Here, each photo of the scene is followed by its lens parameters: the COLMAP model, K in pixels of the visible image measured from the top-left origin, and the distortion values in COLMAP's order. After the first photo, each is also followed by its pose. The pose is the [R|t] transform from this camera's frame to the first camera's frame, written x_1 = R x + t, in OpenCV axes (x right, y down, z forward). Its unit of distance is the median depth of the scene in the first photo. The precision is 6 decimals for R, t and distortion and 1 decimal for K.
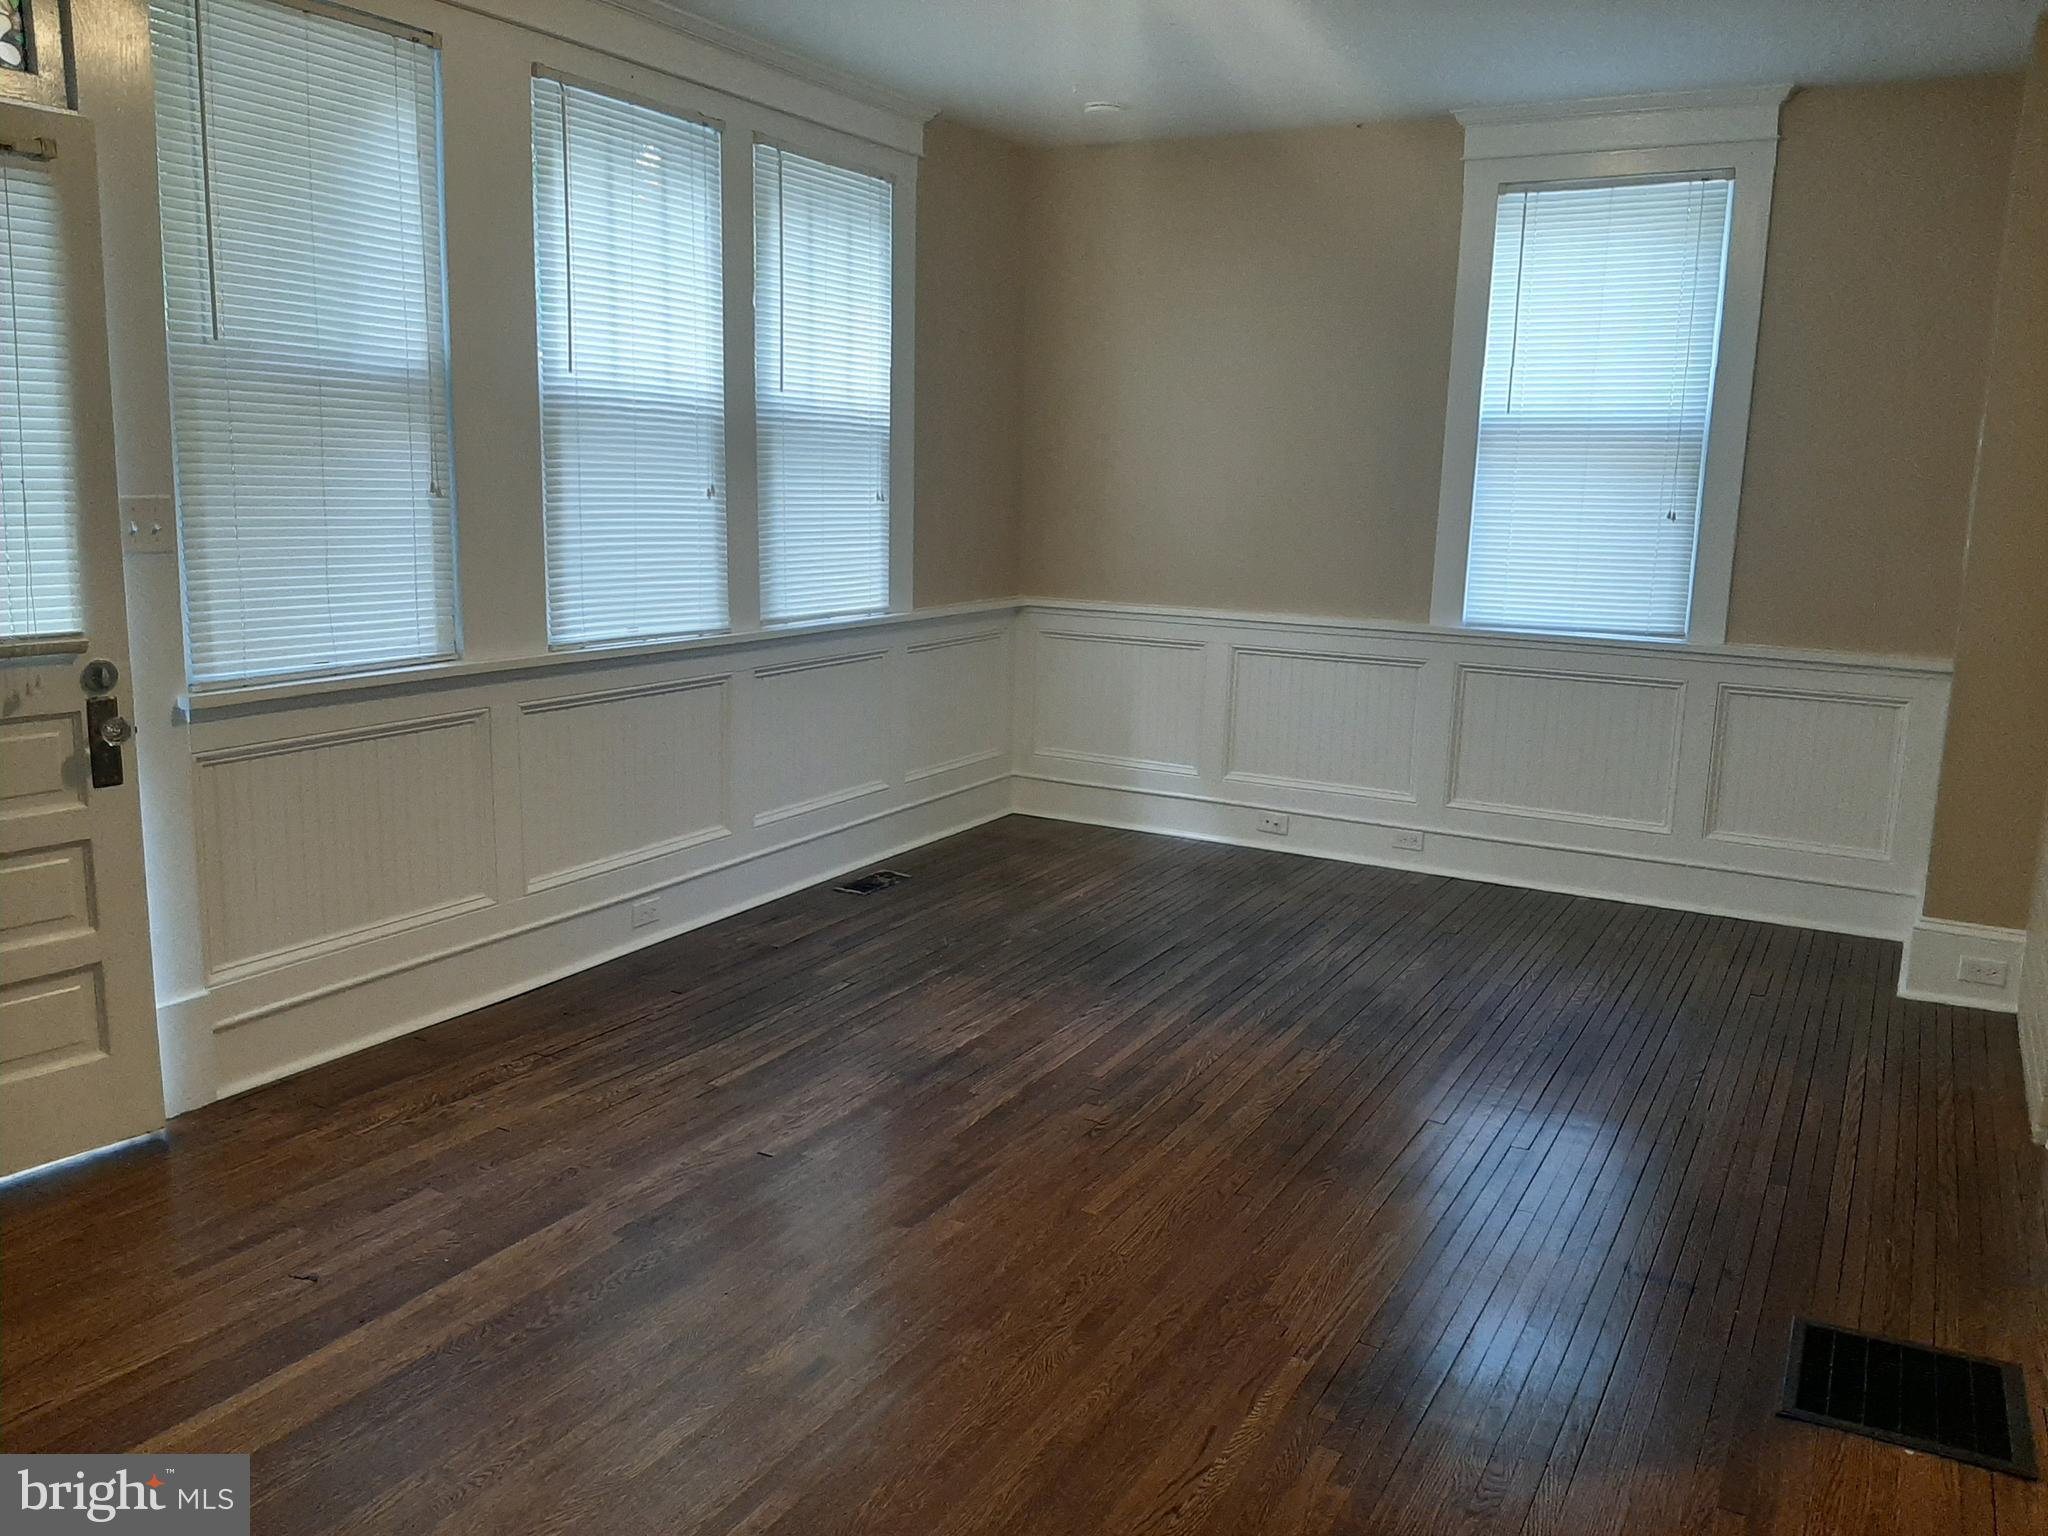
lens RADIAL K [[1588.3, 0, 1026.8], [0, 1588.3, 766.5], [0, 0, 1]] dist [0.082972, -0.150224]
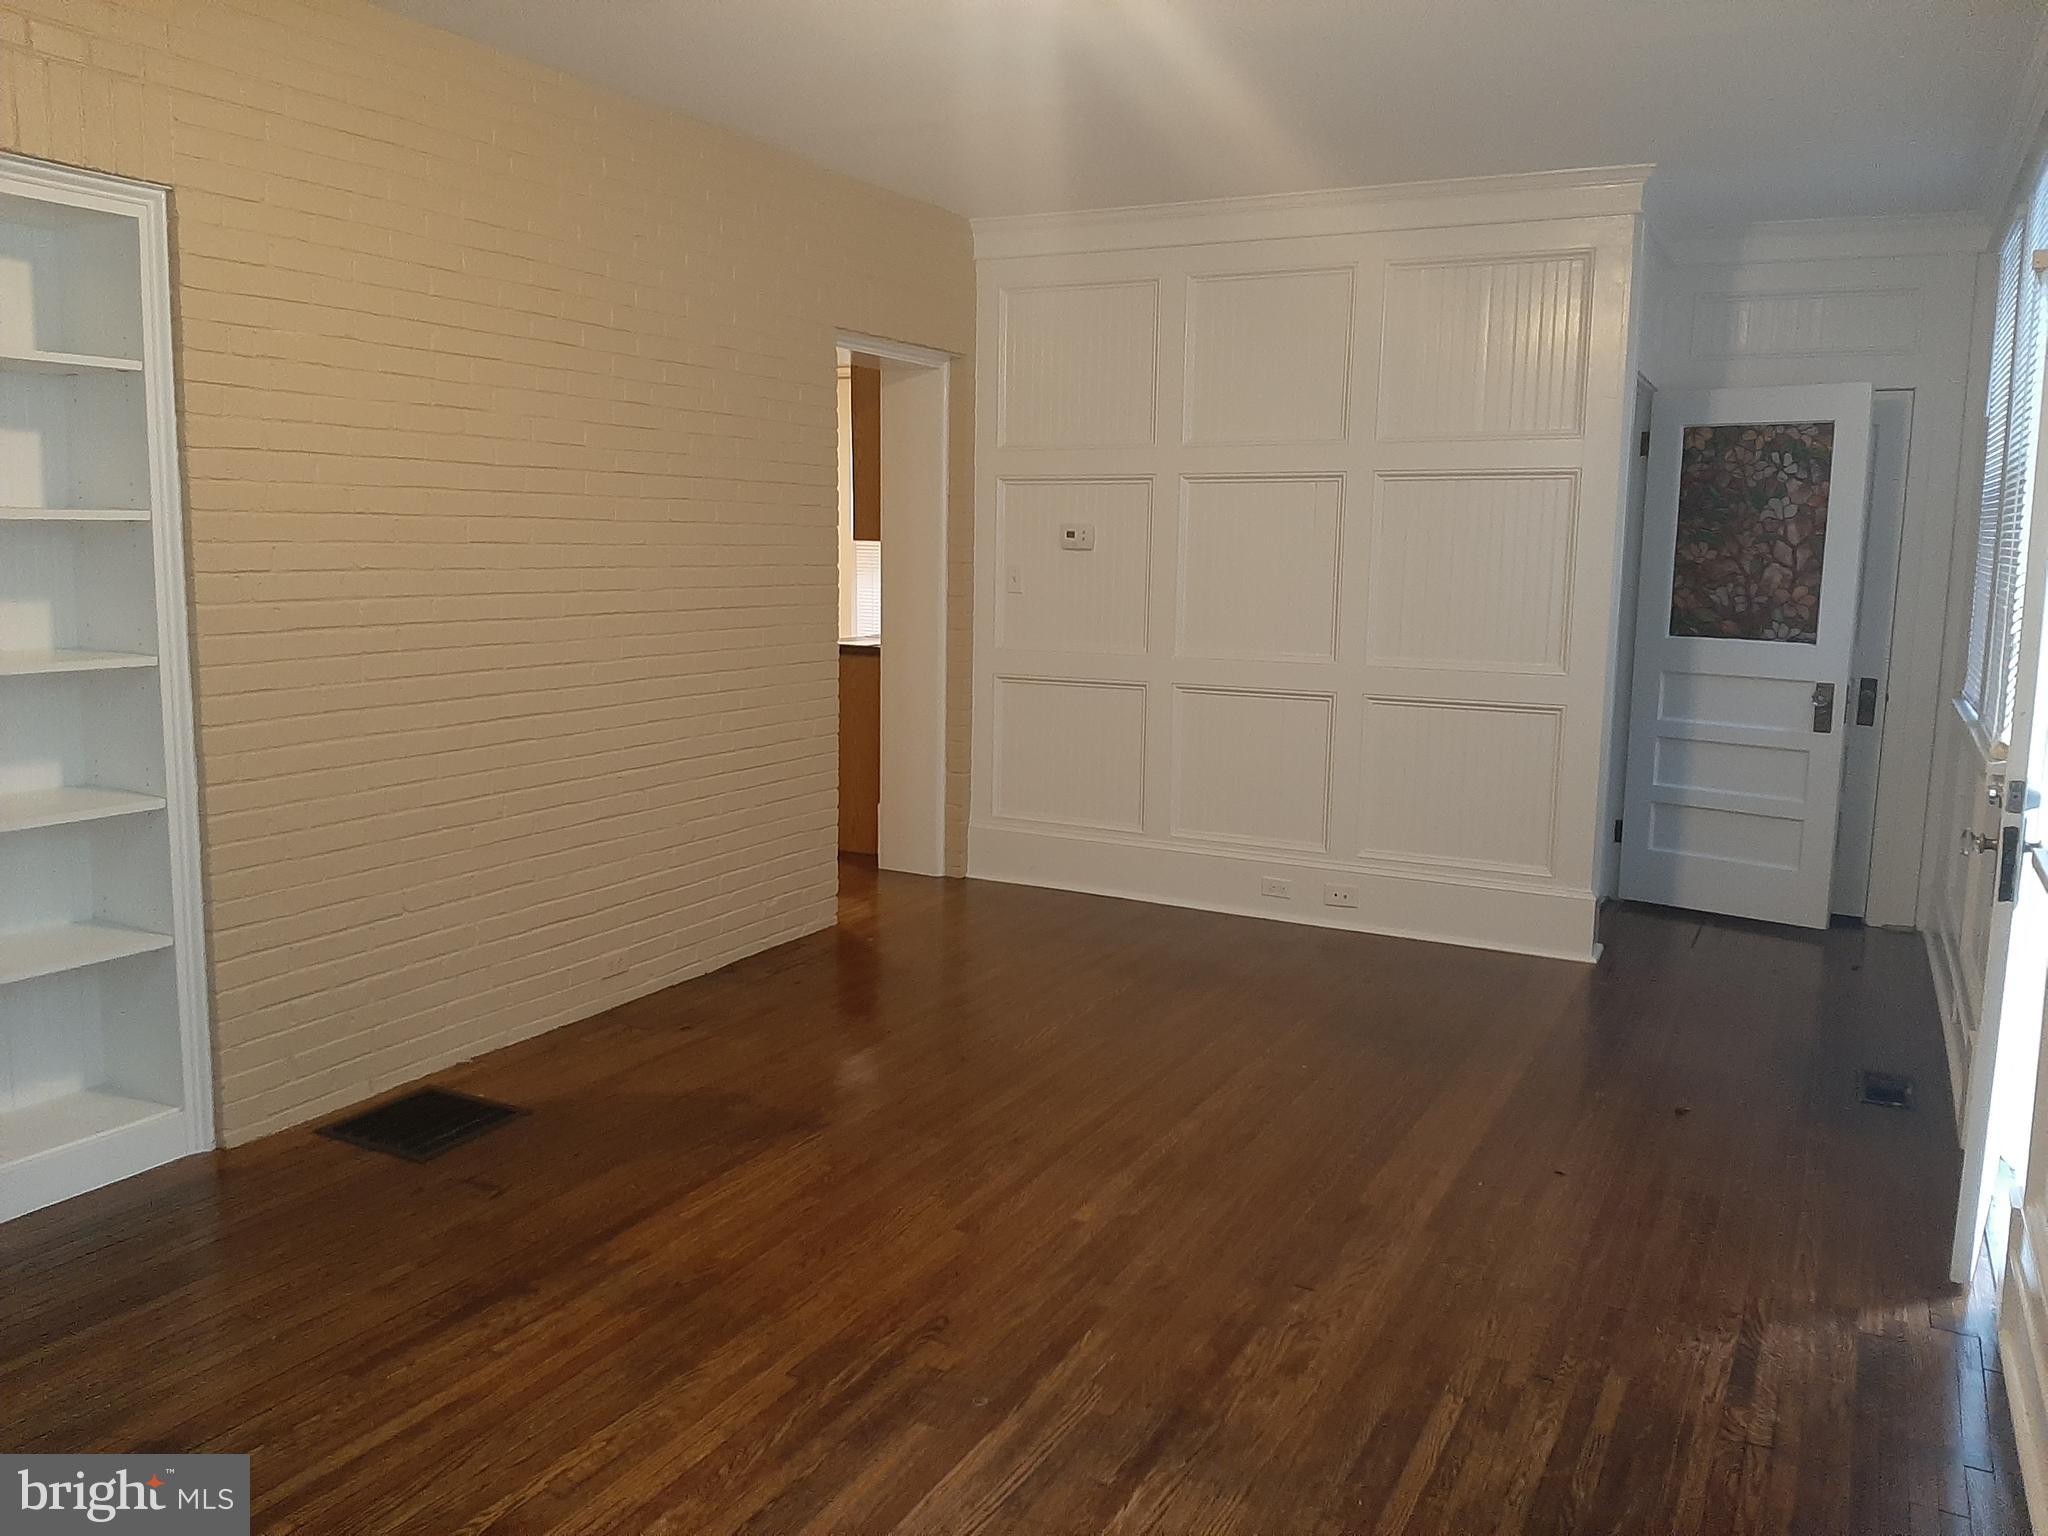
lens RADIAL K [[1588.3, 0, 1031.4], [0, 1588.3, 757.6], [0, 0, 1]] dist [0.082972, -0.150224]
pose [[-0.998670, -0.036525, -0.036396, 0.027058], [-0.046430, 0.944010, 0.326634, -0.244703], [0.022428, 0.327890, -0.944450, 1.270809]]
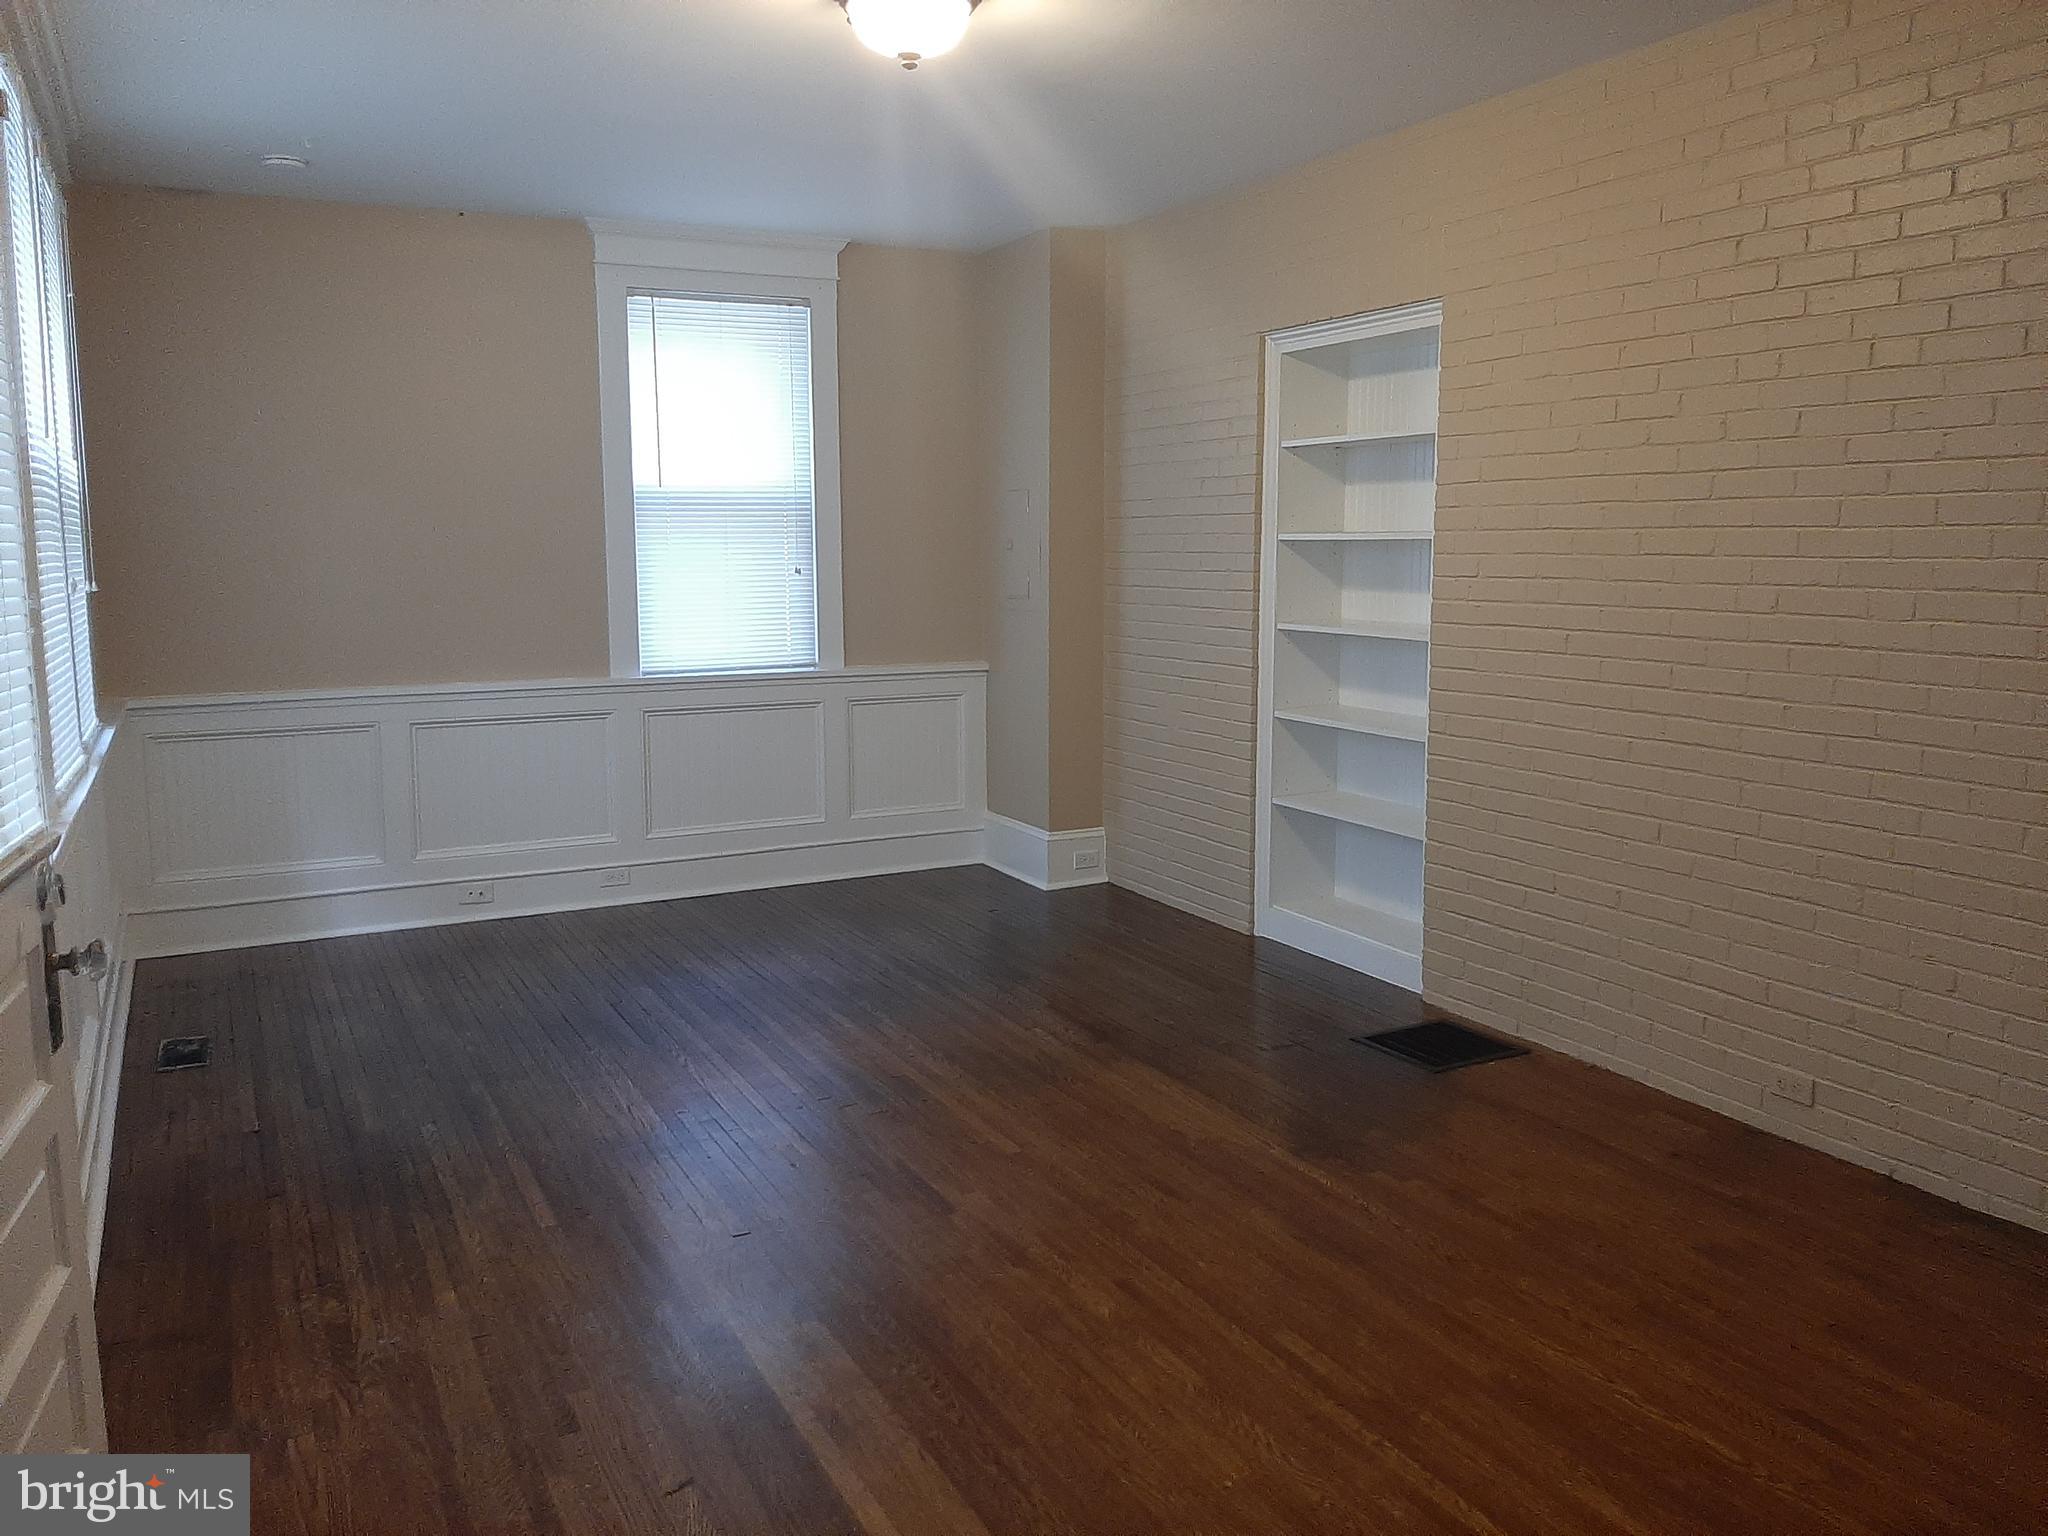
lens RADIAL K [[1588.3, 0, 1030.5], [0, 1588.3, 762.2], [0, 0, 1]] dist [0.082972, -0.150224]
pose [[0.553556, -0.144437, 0.820191, -0.602326], [0.176792, 0.982779, 0.053750, -0.048615], [-0.813830, 0.115249, 0.569559, 0.181774]]
